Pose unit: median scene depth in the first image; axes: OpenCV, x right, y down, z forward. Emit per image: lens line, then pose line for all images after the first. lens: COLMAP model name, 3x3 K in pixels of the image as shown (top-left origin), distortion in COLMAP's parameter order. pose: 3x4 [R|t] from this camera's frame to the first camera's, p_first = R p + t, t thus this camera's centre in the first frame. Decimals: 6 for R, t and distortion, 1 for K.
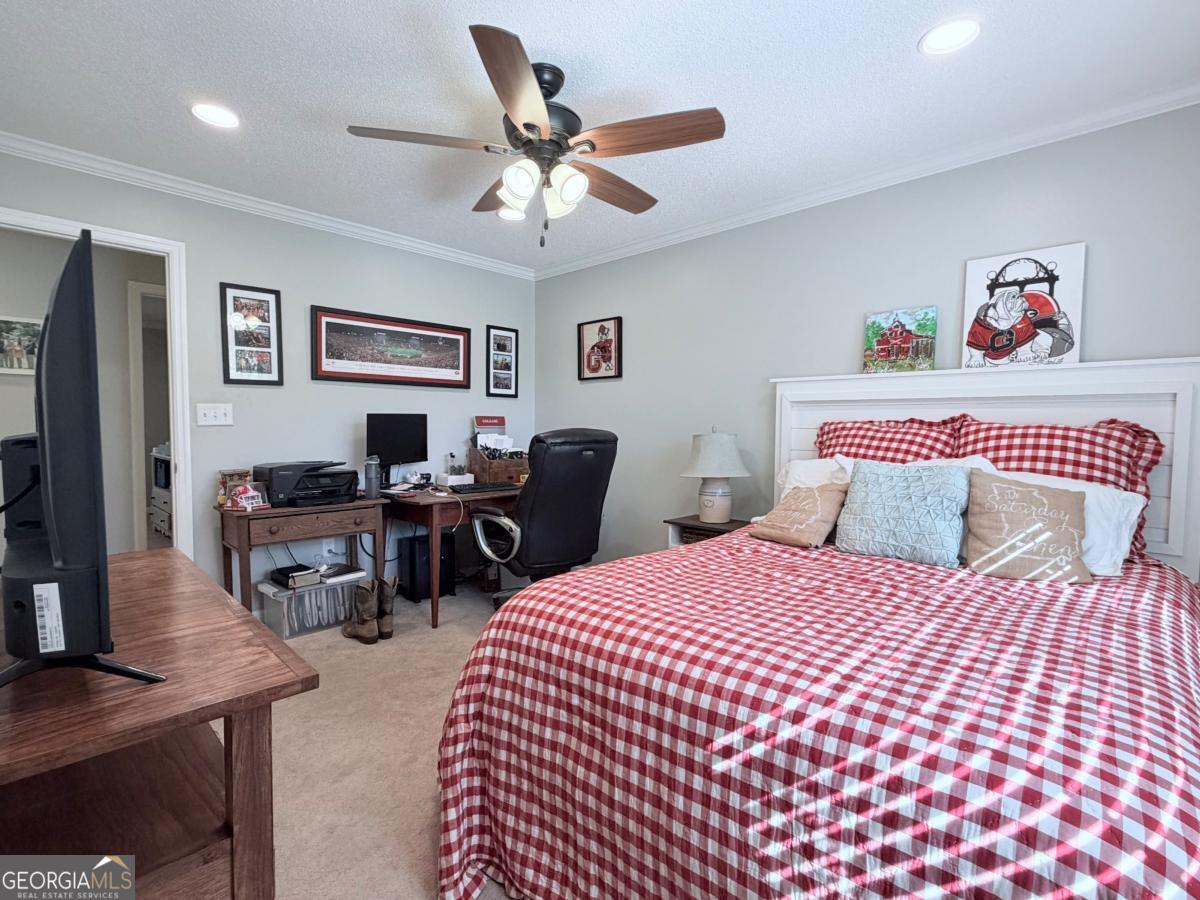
lens RADIAL K [[560.7, 0, 596.5], [0, 560.7, 454.8], [0, 0, 1]] dist [-0.001596, -0.000442]
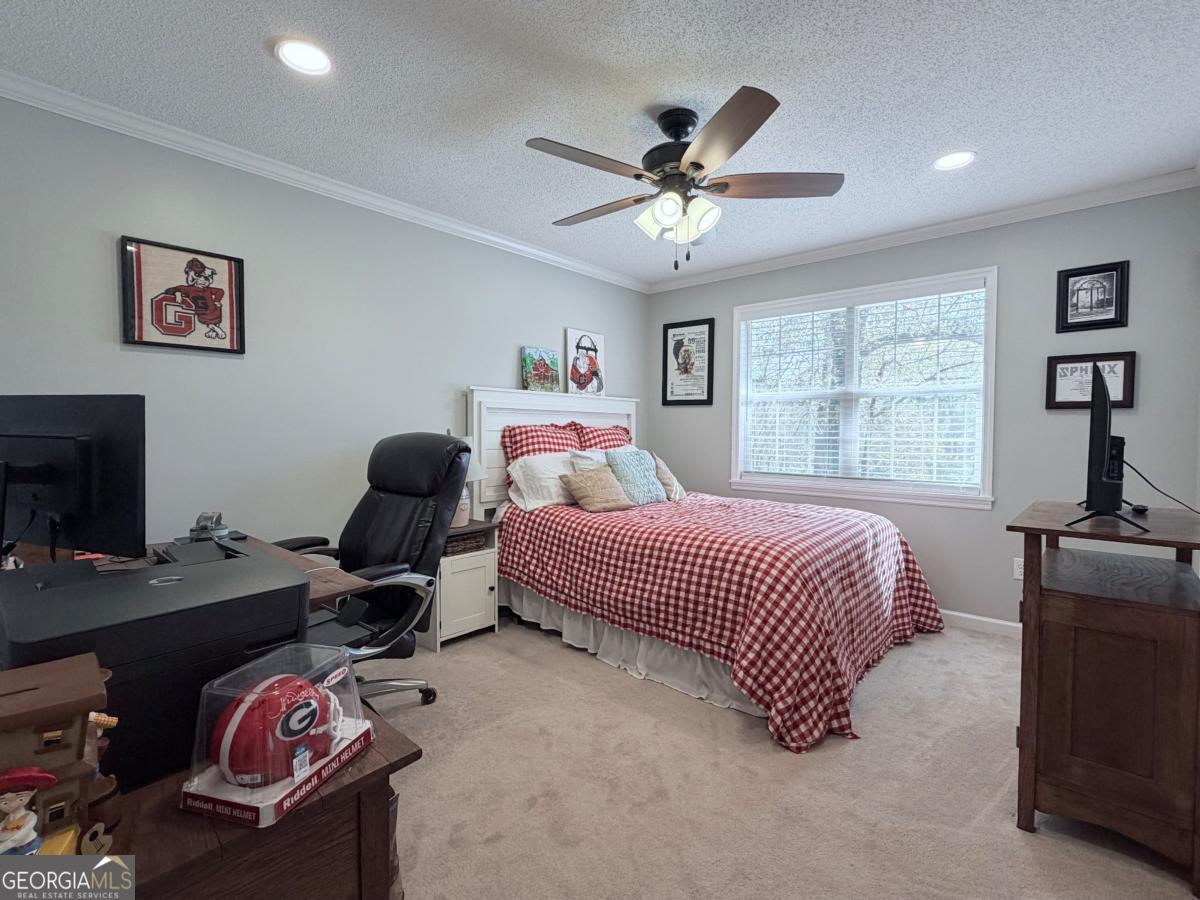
lens RADIAL K [[560.7, 0, 596.7], [0, 560.7, 449.0], [0, 0, 1]] dist [-0.001596, -0.000442]
pose [[-0.049962, -0.034869, 0.998142, -0.879361], [0.056836, 0.997672, 0.037697, -0.044050], [-0.997133, 0.058614, -0.047864, 0.898950]]
